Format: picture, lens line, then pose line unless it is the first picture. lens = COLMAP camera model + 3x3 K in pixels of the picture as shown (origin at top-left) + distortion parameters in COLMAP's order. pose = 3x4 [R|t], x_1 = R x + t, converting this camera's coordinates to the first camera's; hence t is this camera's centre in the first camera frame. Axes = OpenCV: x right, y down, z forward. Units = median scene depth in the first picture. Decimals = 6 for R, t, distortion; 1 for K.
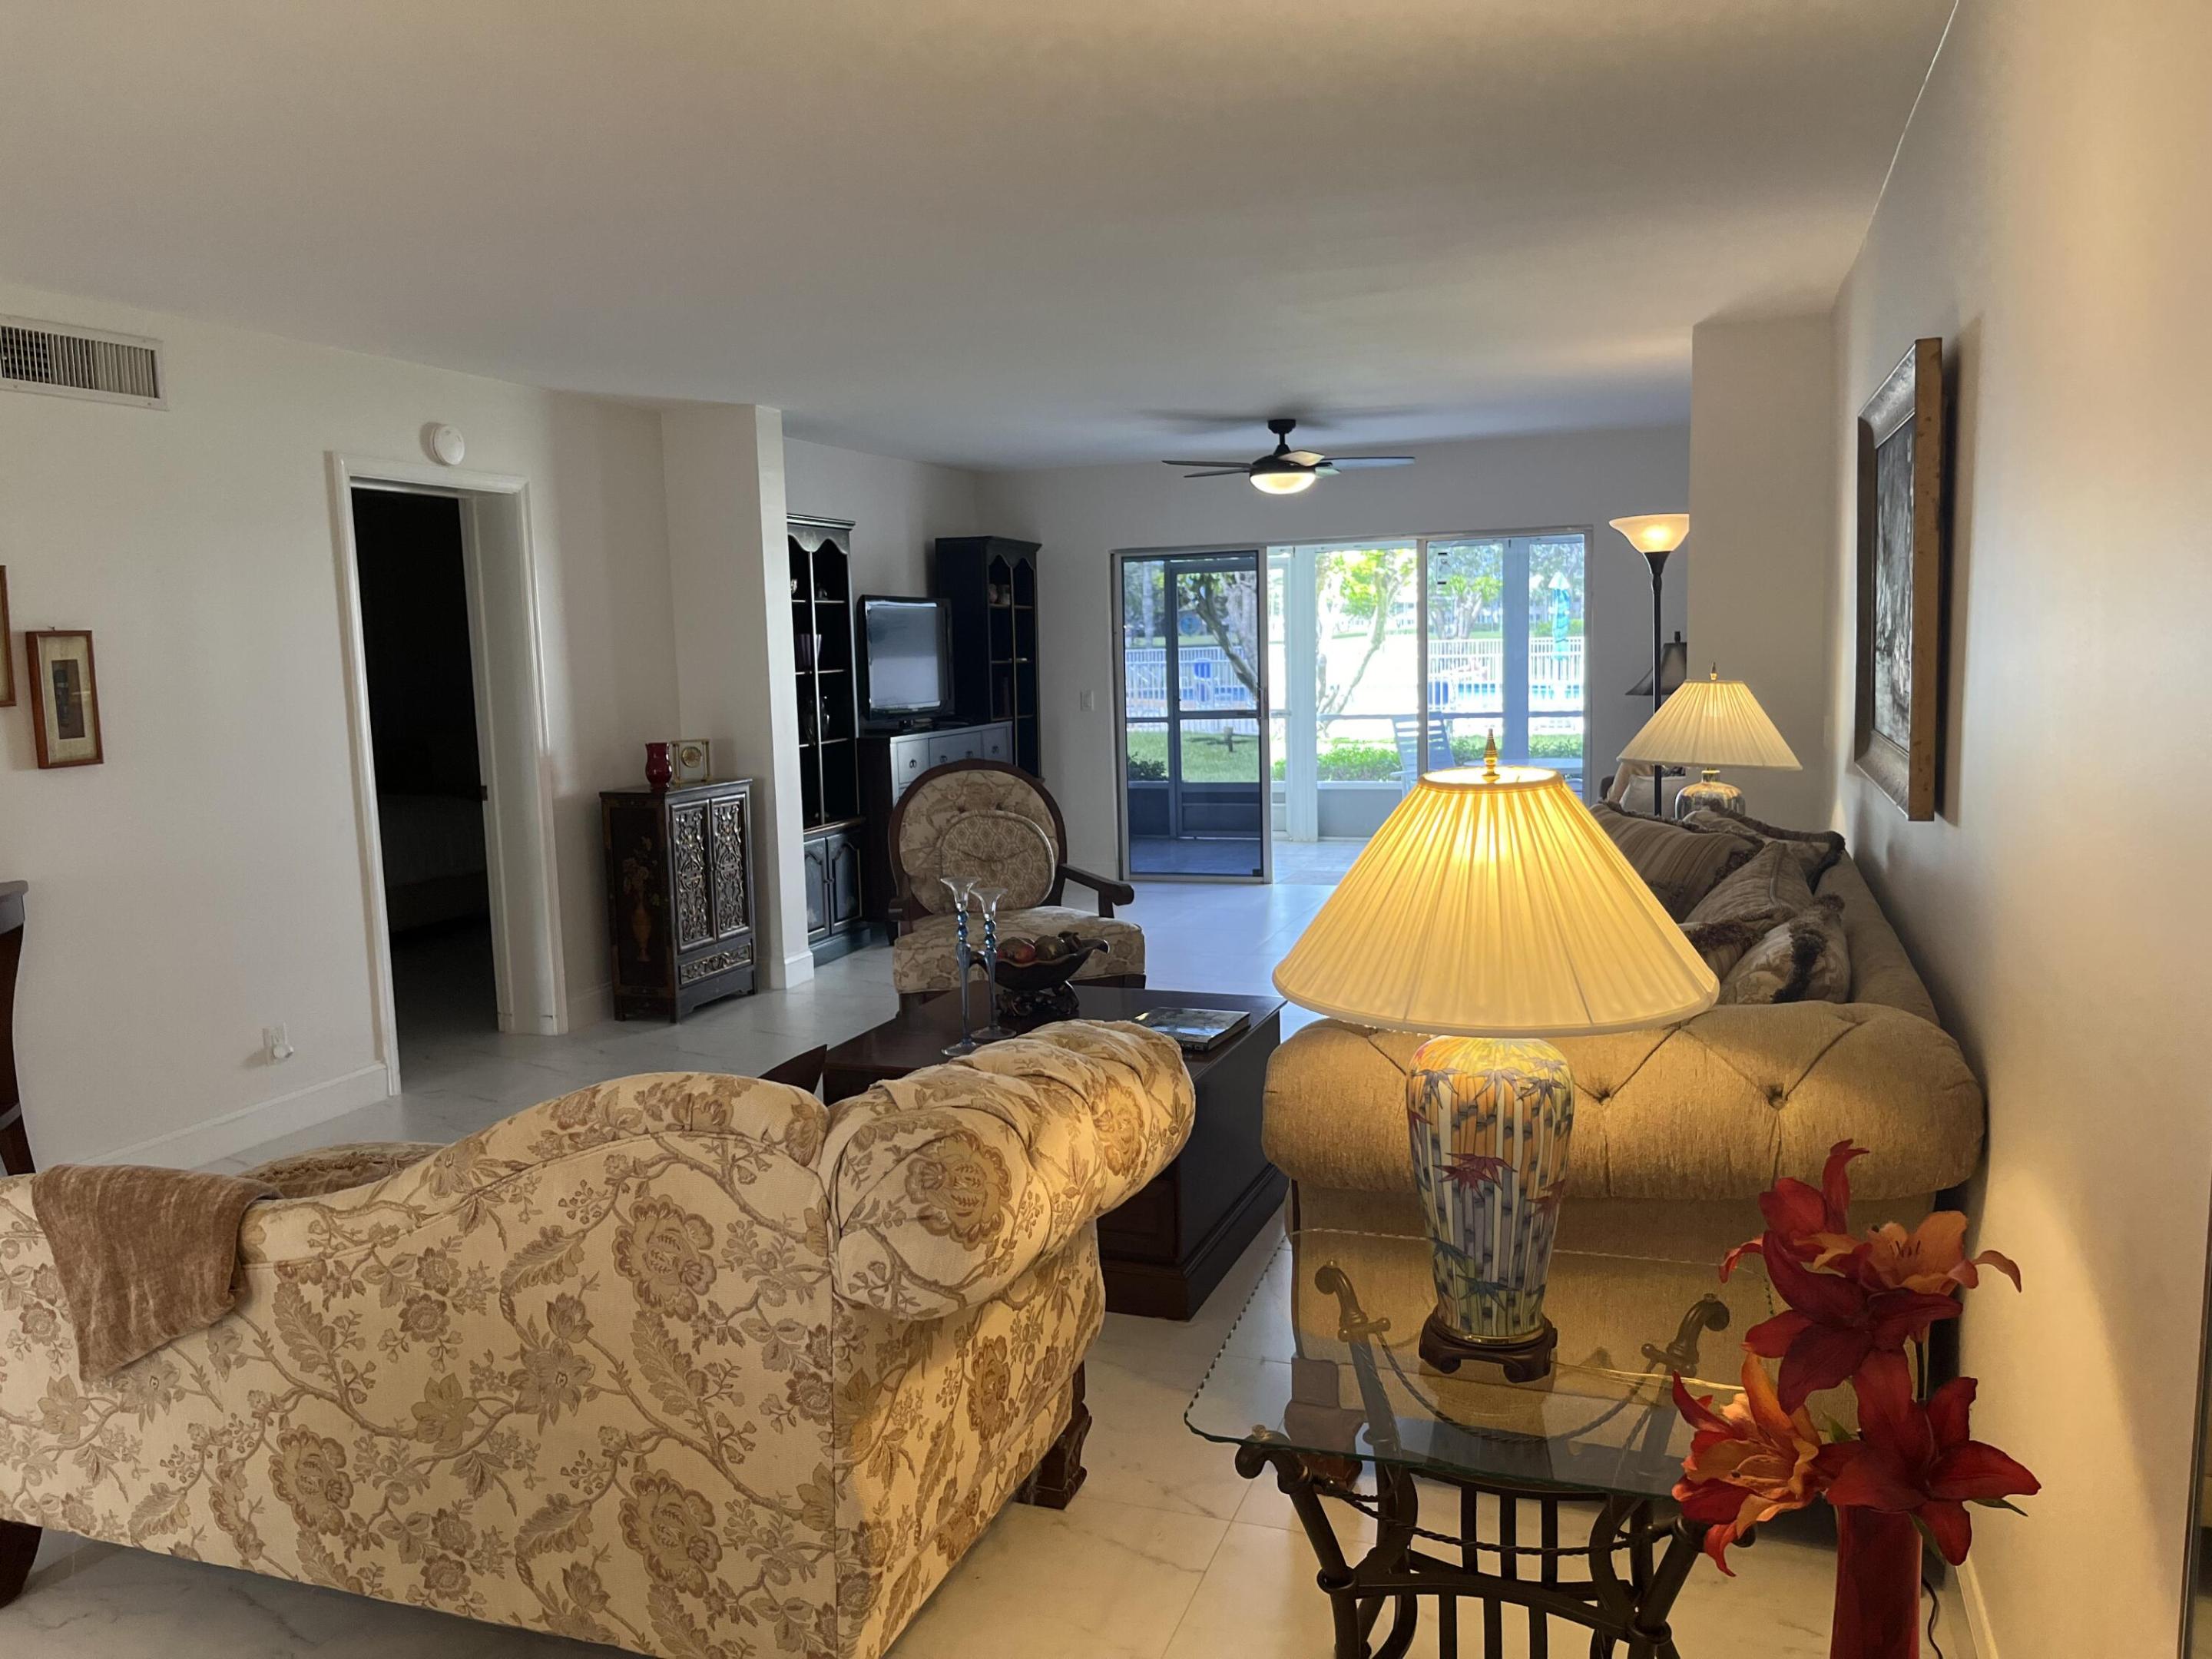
lens RADIAL K [[1693.2, 0, 1076.1], [0, 1693.2, 836.1], [0, 0, 1]] dist [0.090359, -0.147523]
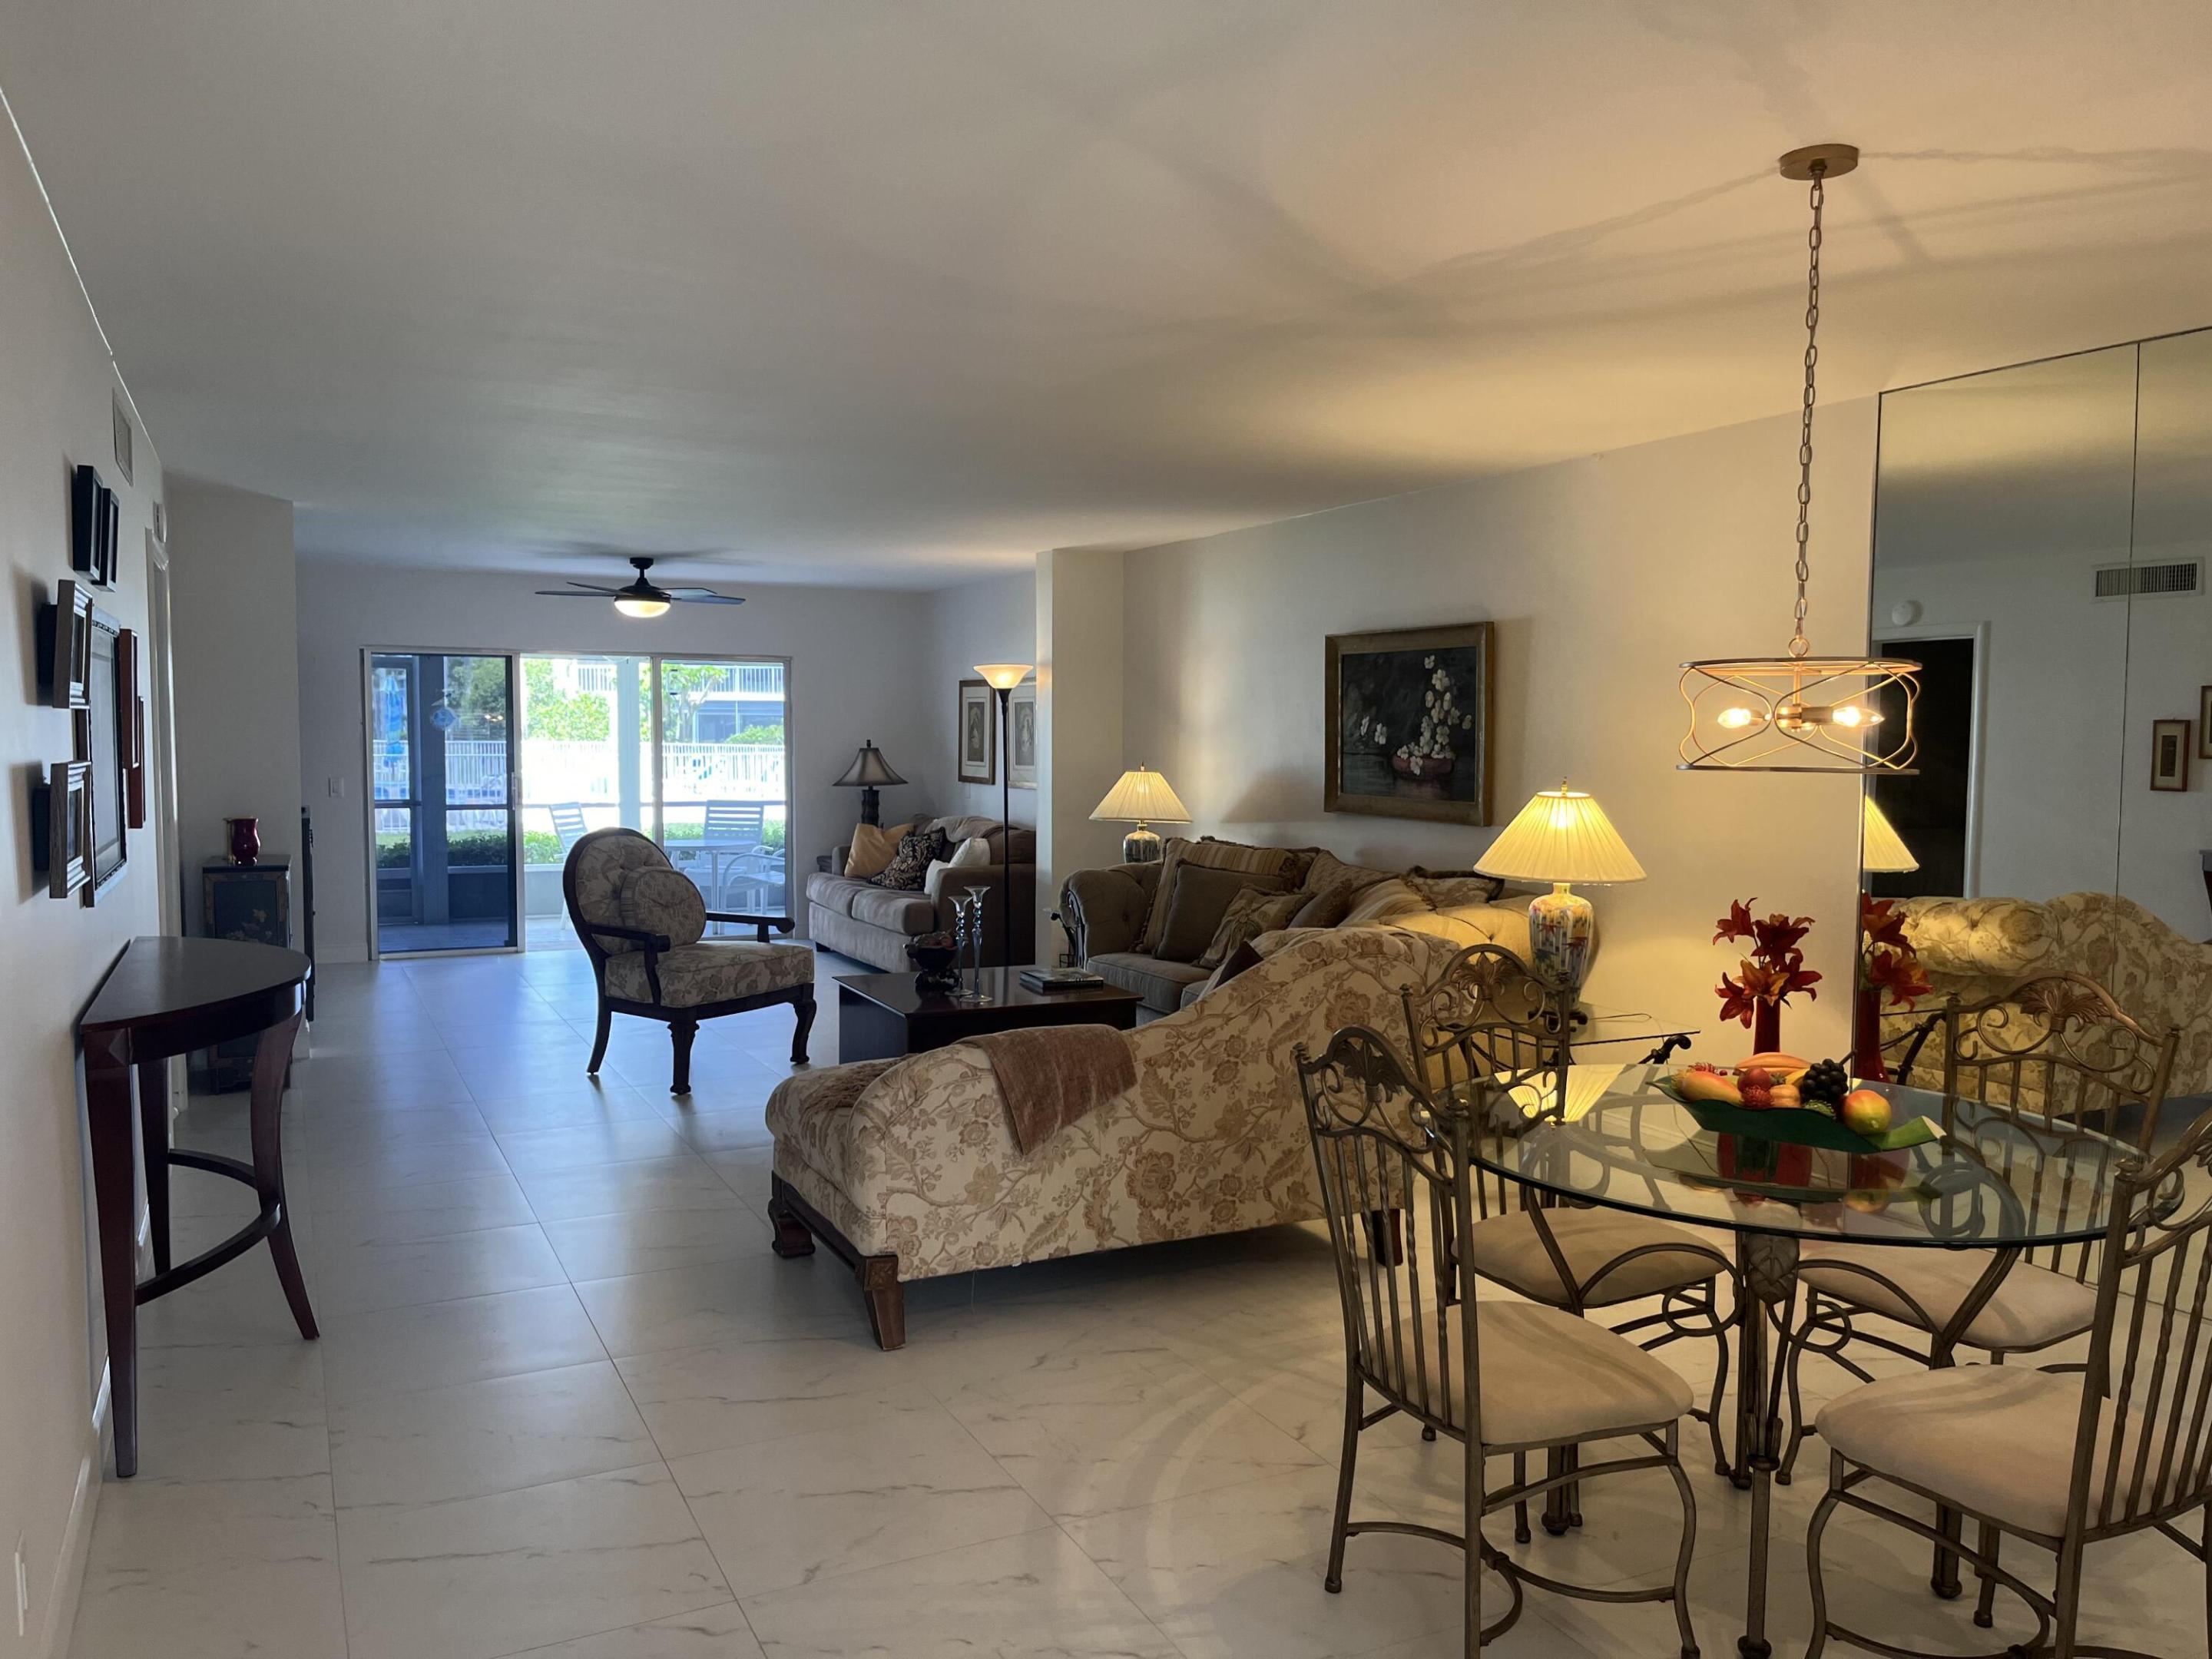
lens RADIAL K [[1675.9, 0, 1109.9], [0, 1675.9, 840.9], [0, 0, 1]] dist [0.085658, -0.000898]
pose [[0.693116, -0.014758, 0.720675, -1.772458], [0.058752, 0.997621, -0.036076, 0.075033], [-0.718427, 0.067346, 0.692334, -0.240082]]
